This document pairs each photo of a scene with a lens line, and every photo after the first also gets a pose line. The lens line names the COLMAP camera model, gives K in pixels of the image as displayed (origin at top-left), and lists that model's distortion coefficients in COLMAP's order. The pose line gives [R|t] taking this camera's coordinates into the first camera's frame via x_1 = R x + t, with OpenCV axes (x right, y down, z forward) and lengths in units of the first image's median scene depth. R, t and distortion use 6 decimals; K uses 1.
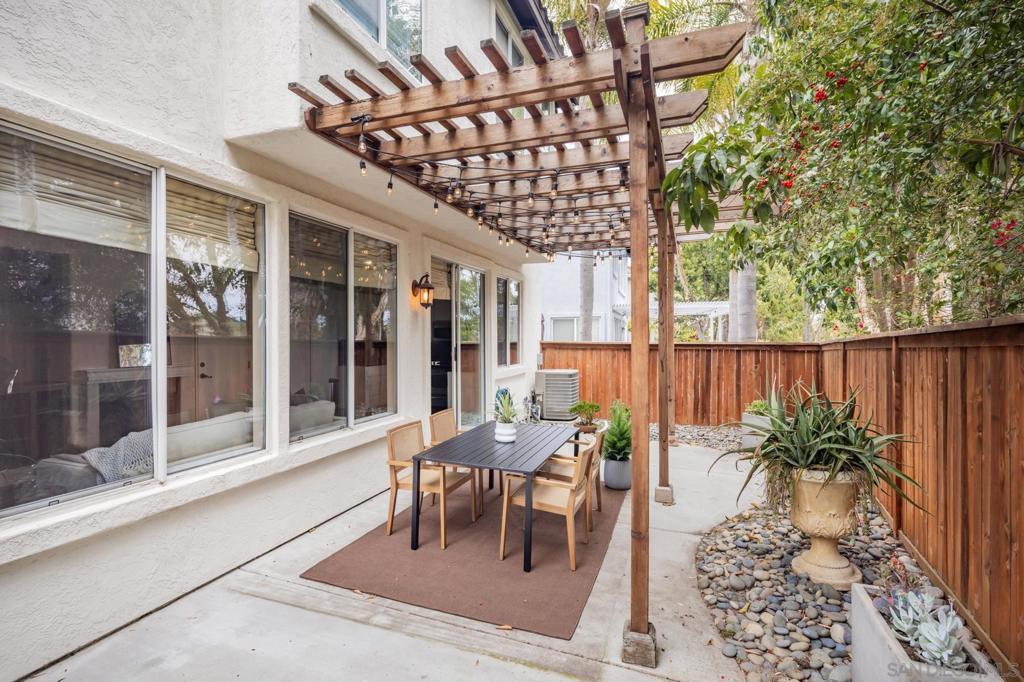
lens RADIAL K [[496.0, 0, 512.0], [0, 496.0, 341.0], [0, 0, 1]] dist [0.000429, 0.000042]
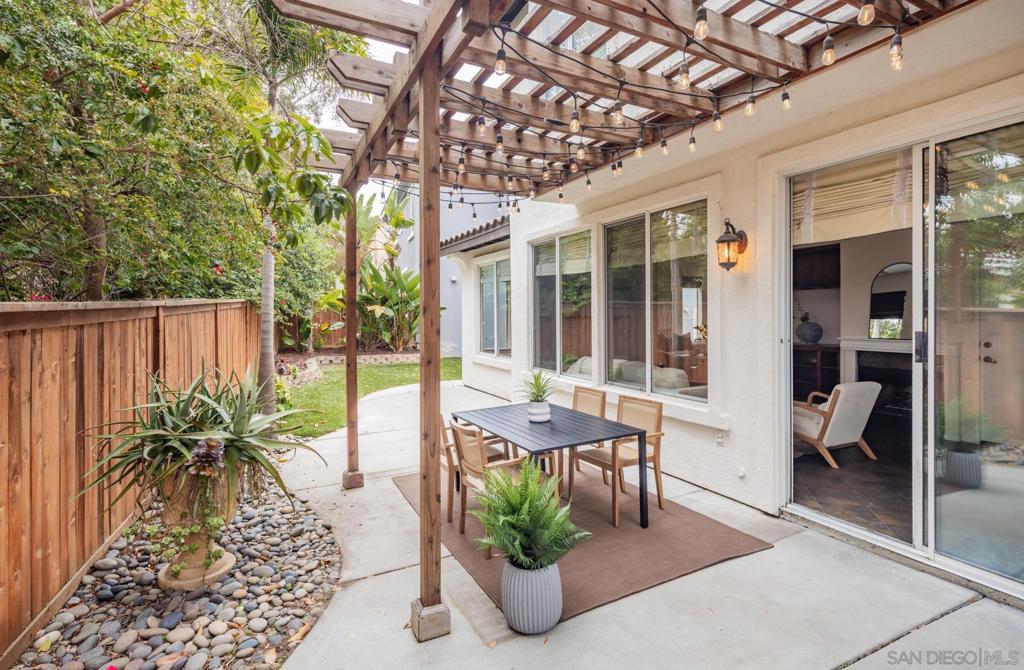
lens RADIAL K [[490.0, 0, 515.3], [0, 490.0, 313.2], [0, 0, 1]] dist [0.000984, 0.000177]
pose [[-0.683907, 0.009082, -0.729512, 0.731172], [-0.001264, 0.999906, 0.013632, -0.017682], [0.729568, 0.010245, -0.683832, 1.672194]]
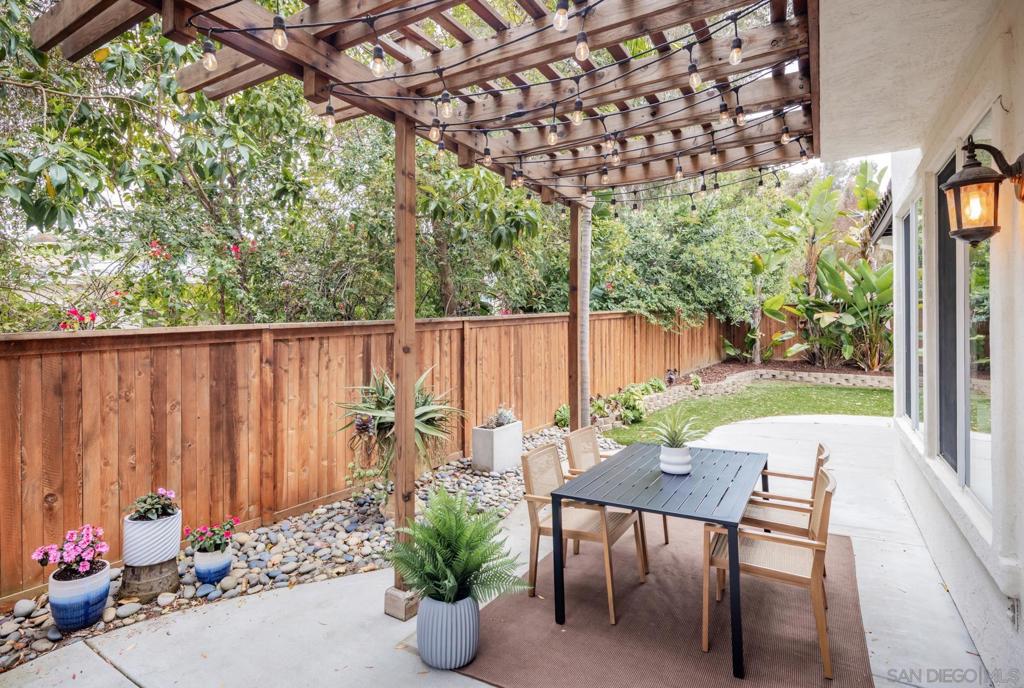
lens RADIAL K [[522.0, 0, 513.3], [0, 522.0, 322.6], [0, 0, 1]] dist [-0.000436, -0.000190]
pose [[-0.981435, 0.009205, 0.191576, 0.076825], [0.012310, 0.999811, 0.015025, -0.032345], [-0.191401, 0.017104, -0.981363, 1.869566]]
